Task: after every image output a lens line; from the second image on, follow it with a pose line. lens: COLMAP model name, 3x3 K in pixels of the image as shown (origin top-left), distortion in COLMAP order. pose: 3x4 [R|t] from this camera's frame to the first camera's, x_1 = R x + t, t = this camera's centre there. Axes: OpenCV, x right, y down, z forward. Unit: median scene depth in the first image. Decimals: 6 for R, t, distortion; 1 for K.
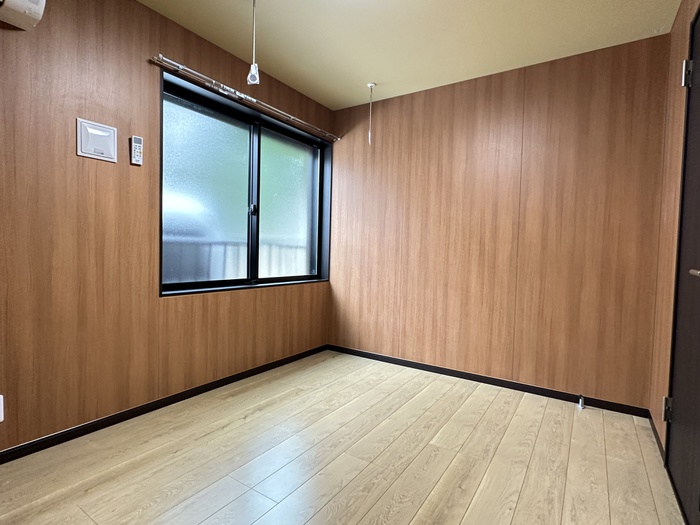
lens RADIAL K [[369.2, 0, 349.8], [0, 369.2, 264.1], [0, 0, 1]] dist [-0.001800, -0.000588]
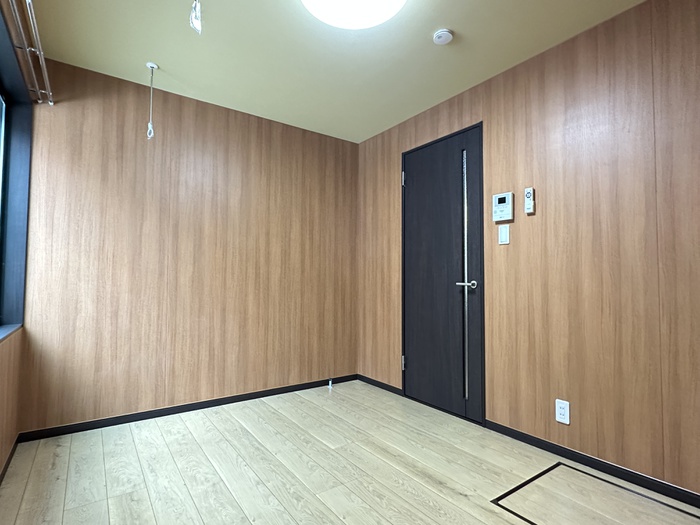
lens RADIAL K [[366.7, 0, 345.2], [0, 366.7, 266.1], [0, 0, 1]] dist [0.002535, -0.000234]
pose [[0.363637, 0.013496, 0.931443, -0.596427], [0.042018, 0.998640, -0.030874, -0.016471], [-0.930593, 0.050365, 0.362575, 0.406710]]
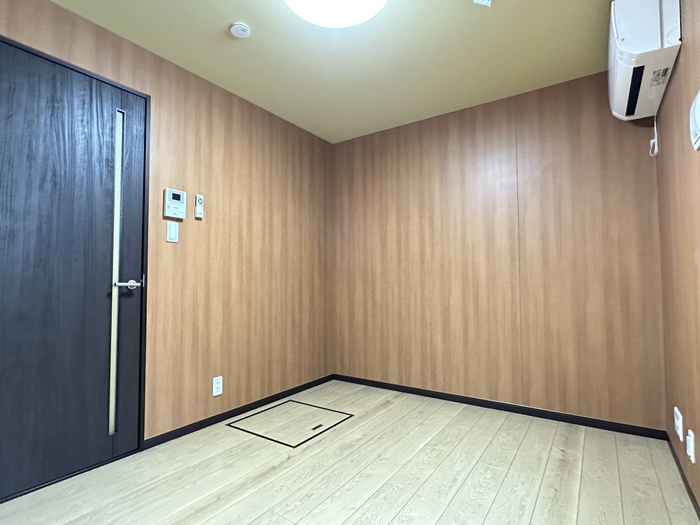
lens RADIAL K [[367.1, 0, 349.8], [0, 367.1, 267.4], [0, 0, 1]] dist [0.002011, -0.001662]
pose [[-0.999686, -0.022960, 0.010015, -0.040294], [-0.022897, 0.999717, 0.006415, -0.037239], [-0.010160, 0.006184, -0.999929, 1.241445]]
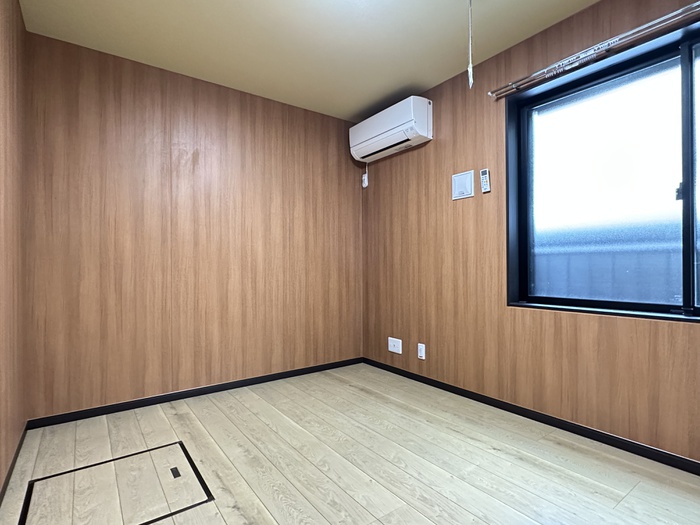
lens RADIAL K [[367.1, 0, 349.8], [0, 367.1, 267.4], [0, 0, 1]] dist [0.002011, -0.001662]
pose [[-0.348912, -0.022259, -0.936891, 0.561468], [-0.042975, 0.999046, -0.007731, 0.004195], [0.936170, 0.037565, -0.349536, 0.811961]]
